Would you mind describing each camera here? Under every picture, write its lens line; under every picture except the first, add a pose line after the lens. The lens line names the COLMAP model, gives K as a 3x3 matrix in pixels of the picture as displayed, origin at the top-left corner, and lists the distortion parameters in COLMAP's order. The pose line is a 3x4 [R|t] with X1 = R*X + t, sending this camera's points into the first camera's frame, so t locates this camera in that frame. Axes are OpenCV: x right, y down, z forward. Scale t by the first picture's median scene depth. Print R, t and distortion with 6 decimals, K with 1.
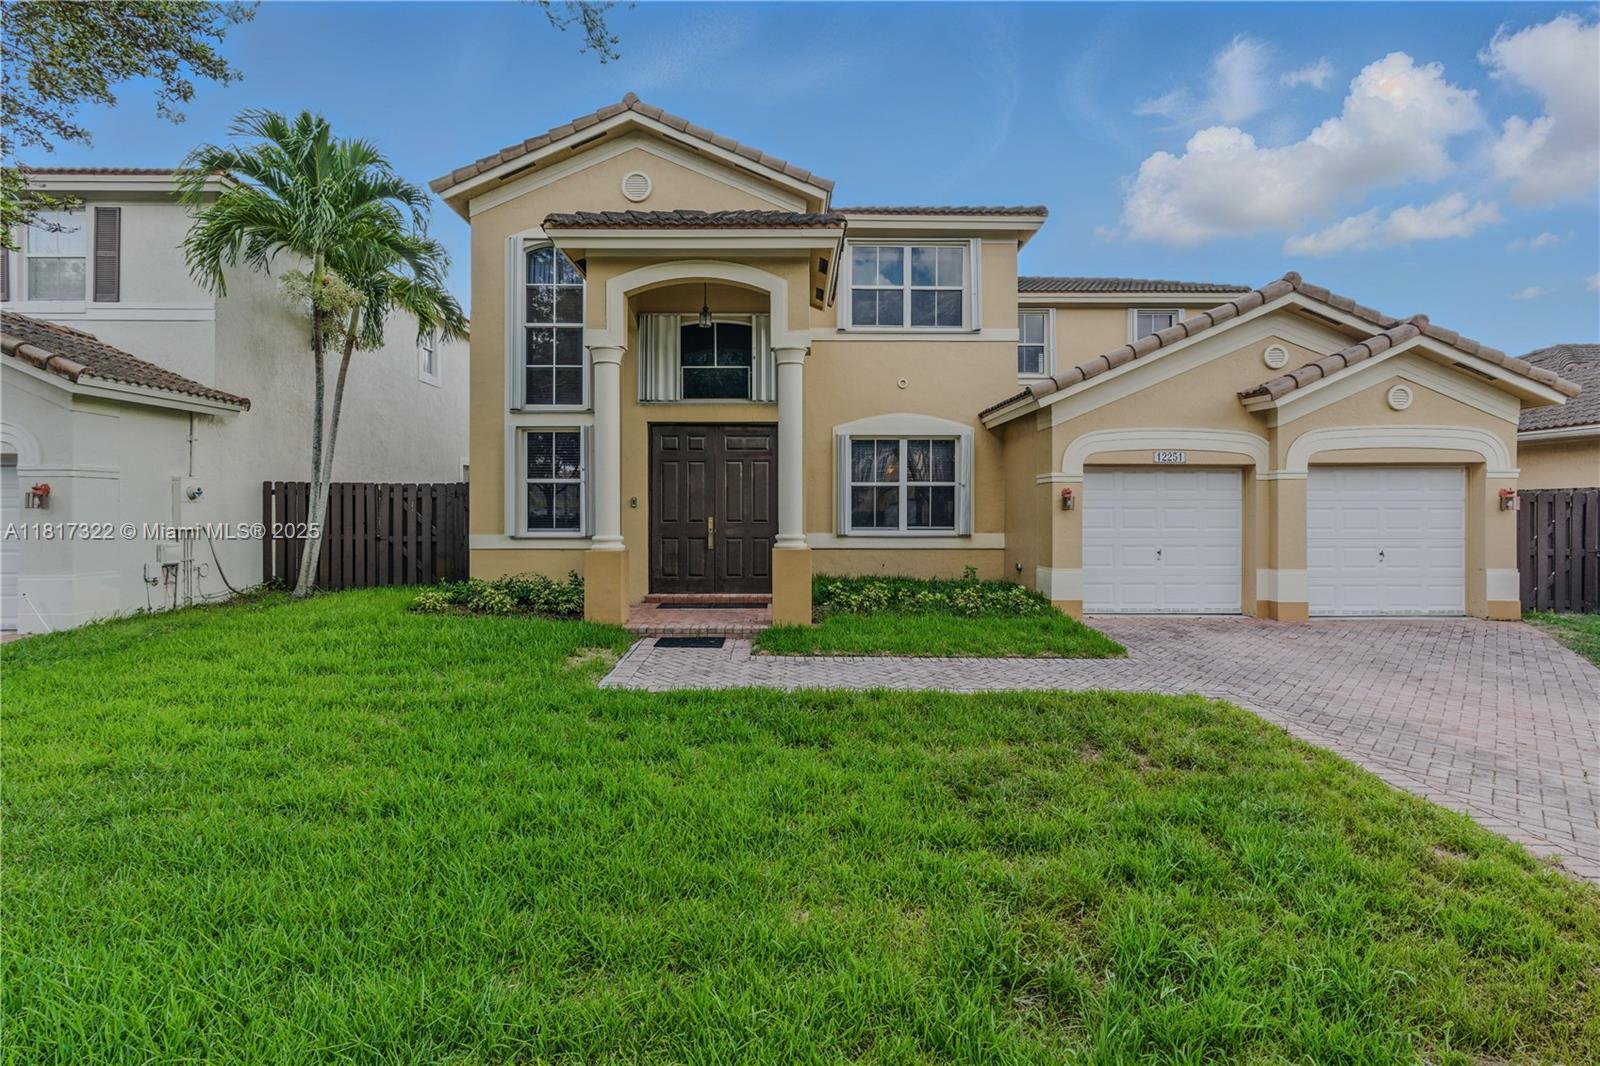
lens RADIAL K [[730.7, 0, 802.9], [0, 730.7, 512.3], [0, 0, 1]] dist [-0.000463, 0.000361]
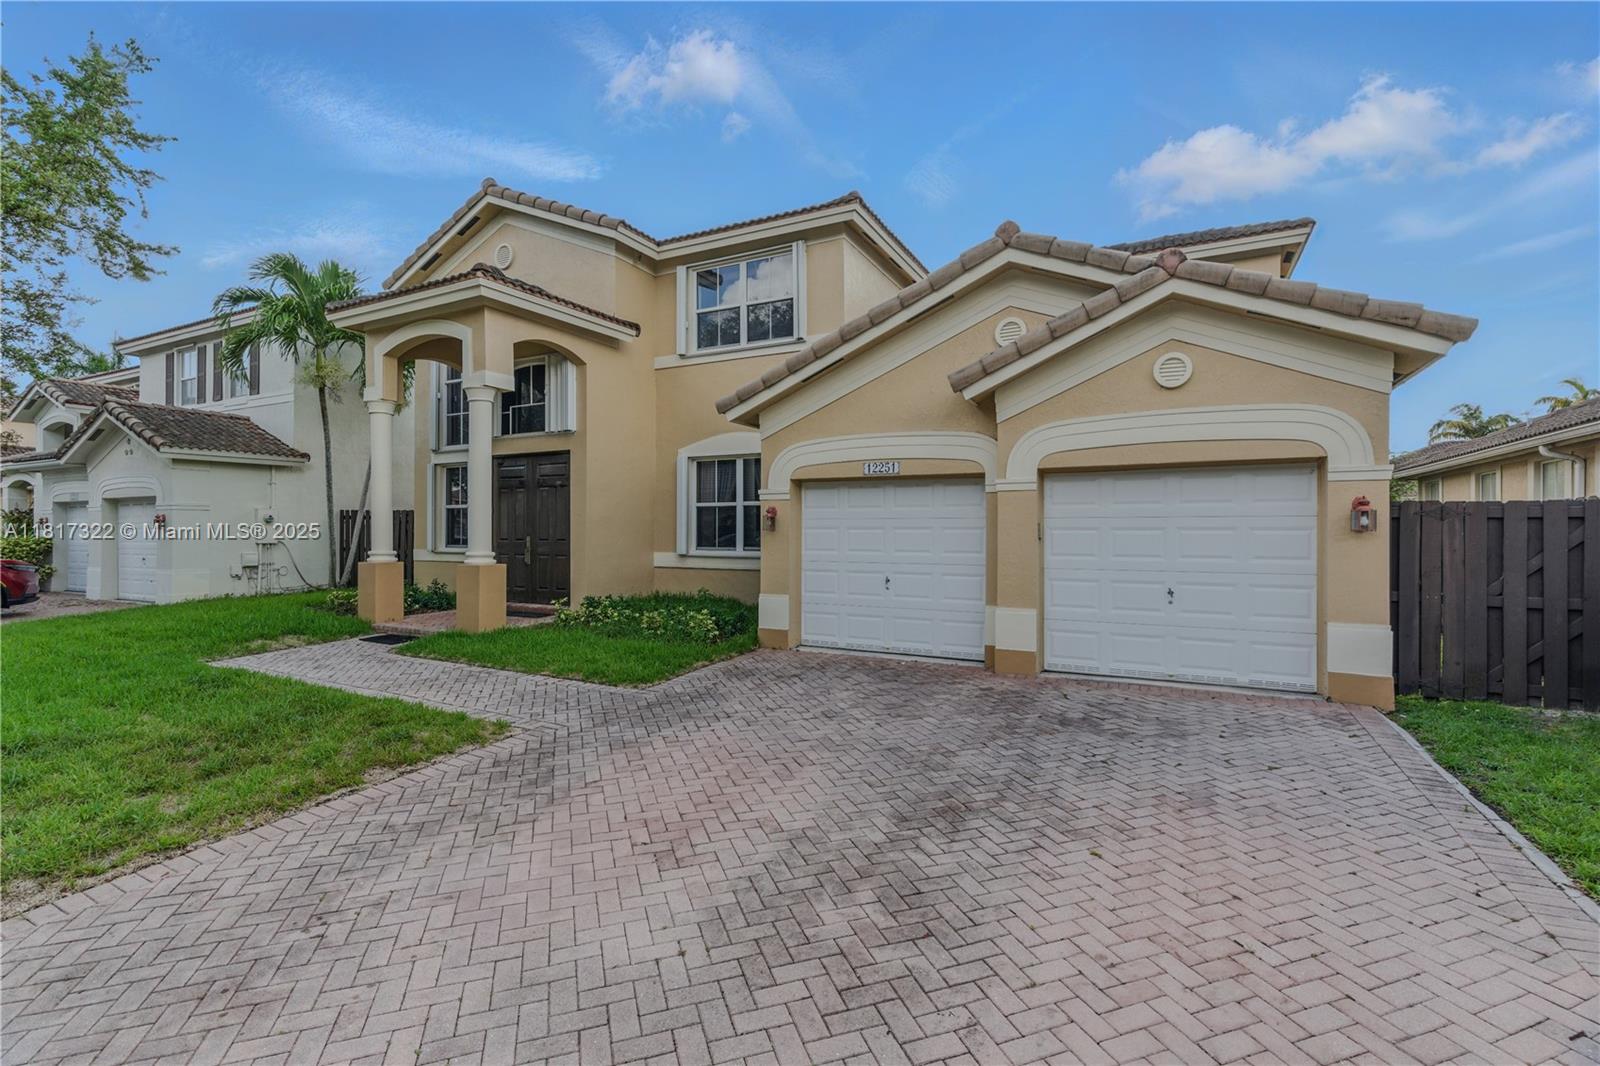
lens RADIAL K [[731.8, 0, 800.0], [0, 731.8, 533.0], [0, 0, 1]] dist [-0.000567, 0.000218]
pose [[0.876305, 0.002155, -0.481752, 0.815549], [-0.001559, 0.999997, 0.001637, -0.001401], [0.481754, -0.000683, 0.876306, 0.206969]]
